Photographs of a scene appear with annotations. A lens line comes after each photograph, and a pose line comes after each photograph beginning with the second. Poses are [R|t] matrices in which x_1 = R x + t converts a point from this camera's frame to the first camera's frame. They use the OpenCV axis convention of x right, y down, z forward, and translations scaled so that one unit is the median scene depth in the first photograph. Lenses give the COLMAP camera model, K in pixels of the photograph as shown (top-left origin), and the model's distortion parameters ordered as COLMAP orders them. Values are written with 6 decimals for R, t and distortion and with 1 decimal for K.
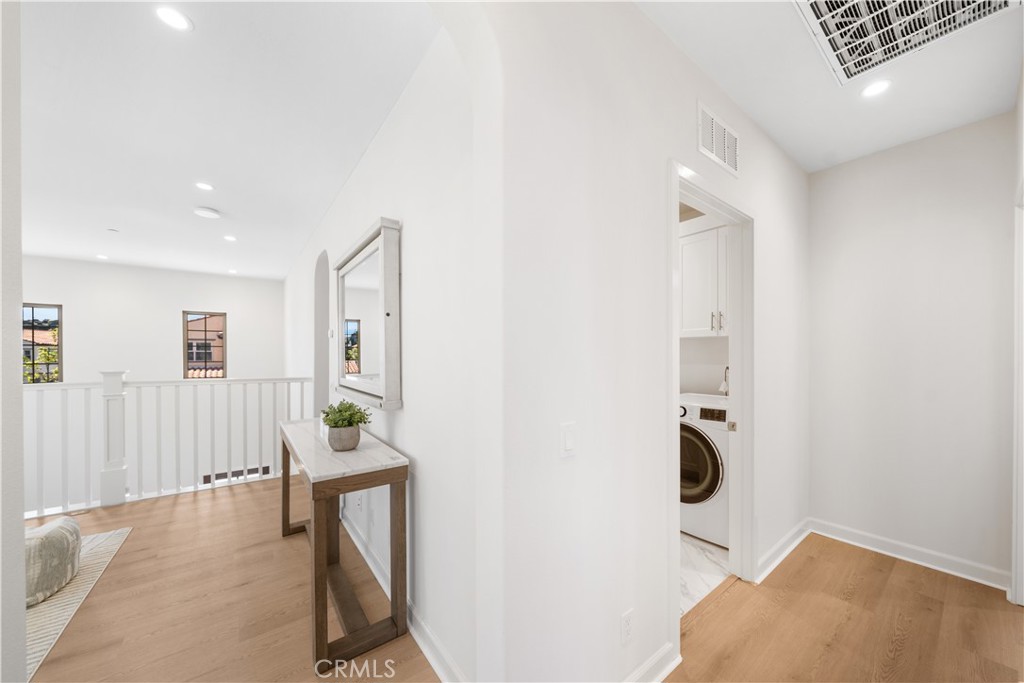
lens RADIAL K [[363.2, 0, 520.3], [0, 363.2, 355.9], [0, 0, 1]] dist [-0.007279, -0.000482]
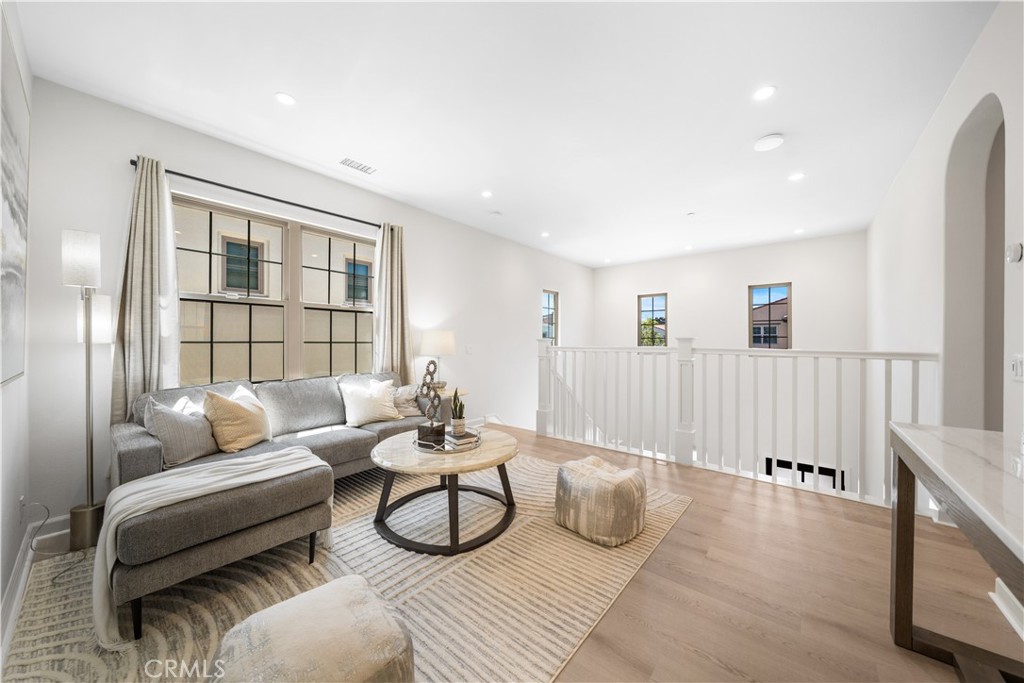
lens RADIAL K [[363.2, 0, 511.4], [0, 363.2, 339.8], [0, 0, 1]] dist [-0.007279, -0.000482]
pose [[0.228829, 0.003359, -0.973461, -0.210685], [-0.003548, 0.999990, 0.002616, 0.046169], [0.973460, 0.002856, 0.228838, 0.254063]]
